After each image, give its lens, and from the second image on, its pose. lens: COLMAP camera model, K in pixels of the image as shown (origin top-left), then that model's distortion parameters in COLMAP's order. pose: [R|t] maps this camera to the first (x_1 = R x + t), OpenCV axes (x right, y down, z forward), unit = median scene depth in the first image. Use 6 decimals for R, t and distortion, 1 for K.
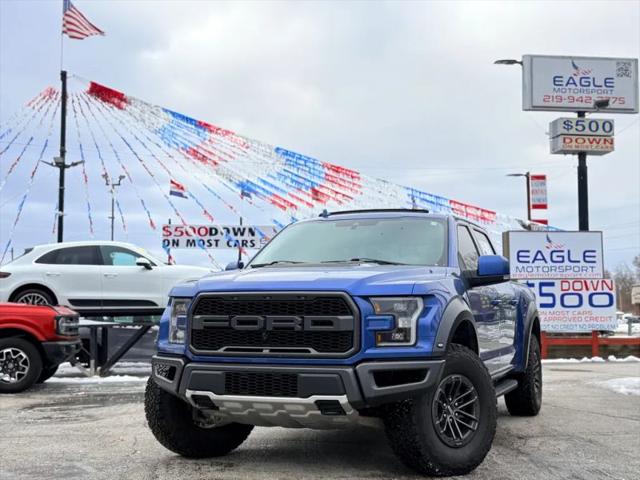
lens RADIAL K [[873.4, 0, 318.3], [0, 873.4, 239.8], [0, 0, 1]] dist [0.201533, -0.410818]
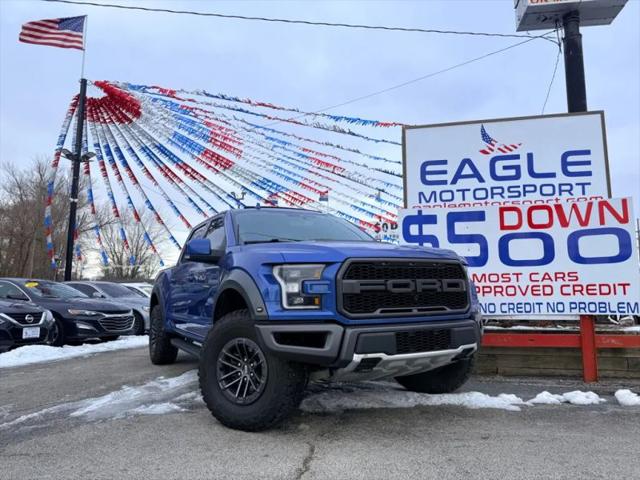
lens RADIAL K [[449.5, 0, 320.0], [0, 449.5, 240.0], [0, 0, 1]] dist [0.059724, -0.096747]
pose [[0.944492, -0.040750, -0.325997, 0.254050], [0.030448, 0.998864, -0.036645, 0.066758], [0.327120, 0.024685, 0.944660, 0.723222]]
